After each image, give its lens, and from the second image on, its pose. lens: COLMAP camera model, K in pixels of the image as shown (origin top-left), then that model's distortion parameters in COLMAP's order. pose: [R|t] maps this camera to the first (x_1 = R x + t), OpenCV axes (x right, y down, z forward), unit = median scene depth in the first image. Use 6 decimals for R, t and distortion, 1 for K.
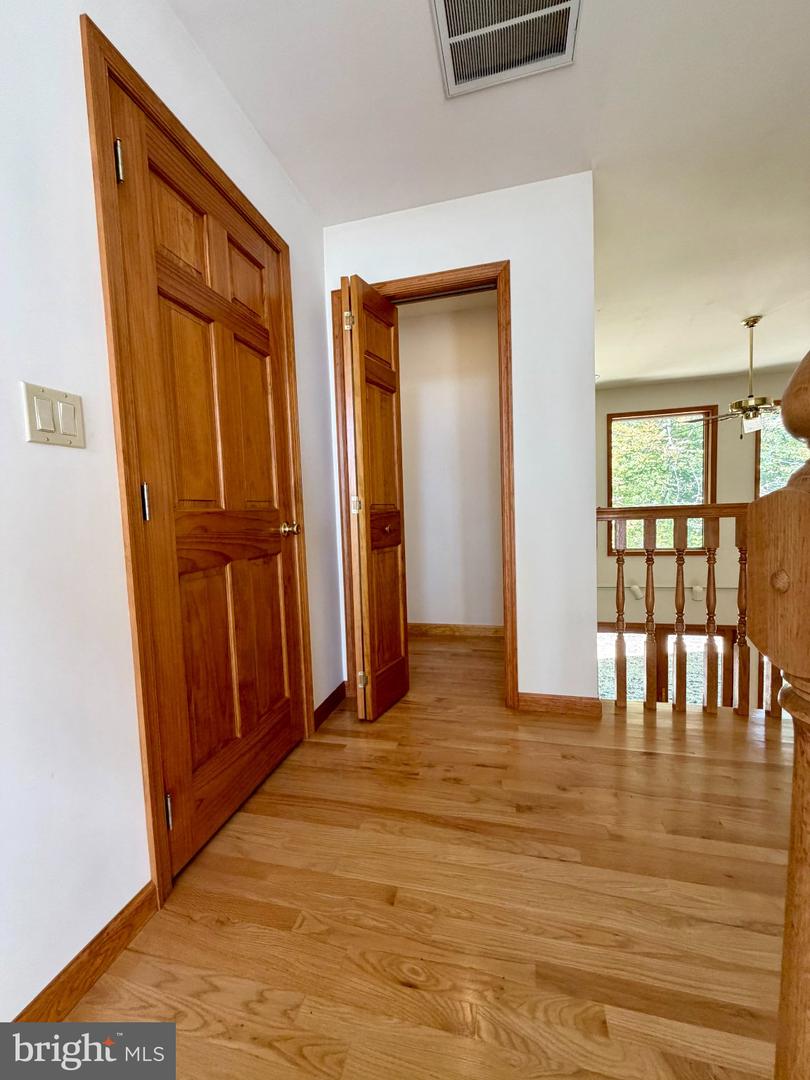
lens RADIAL K [[433.0, 0, 412.6], [0, 433.0, 538.3], [0, 0, 1]] dist [-0.003064, 0.001348]
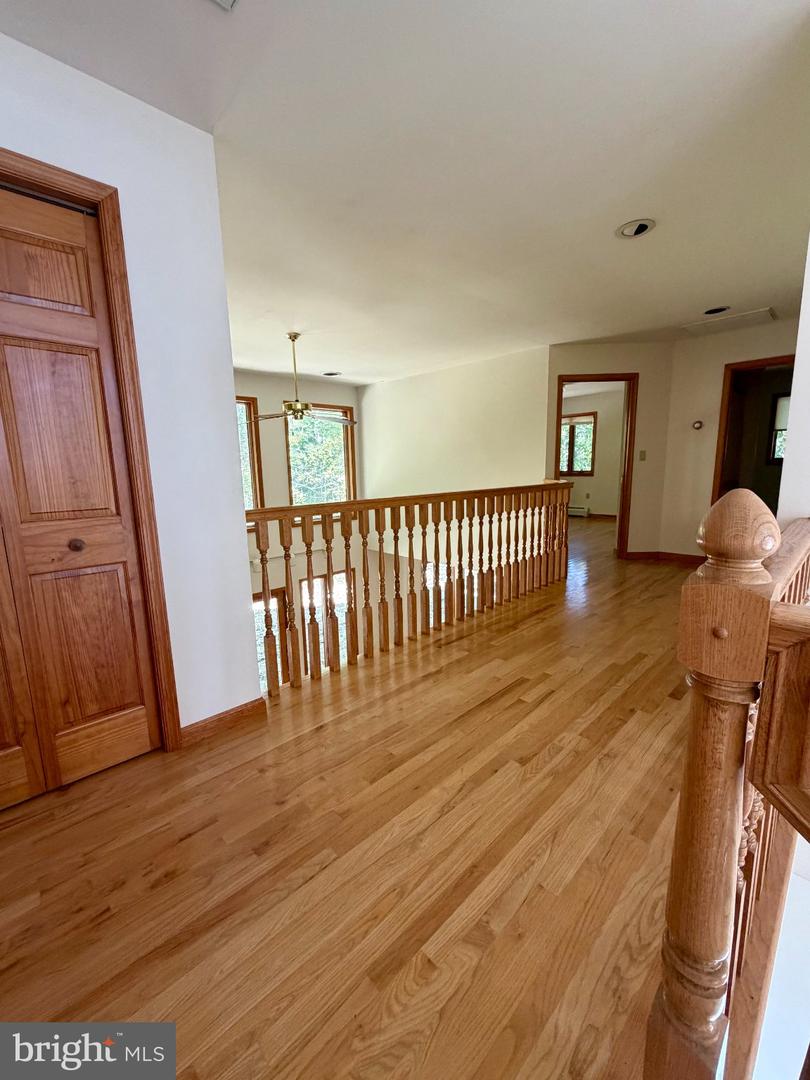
lens RADIAL K [[433.0, 0, 413.1], [0, 433.0, 539.4], [0, 0, 1]] dist [-0.003064, 0.001348]
pose [[0.533688, -0.106629, 0.838932, -0.279487], [0.052561, 0.994284, 0.092938, -0.110124], [-0.844047, -0.005504, 0.536242, 0.220124]]
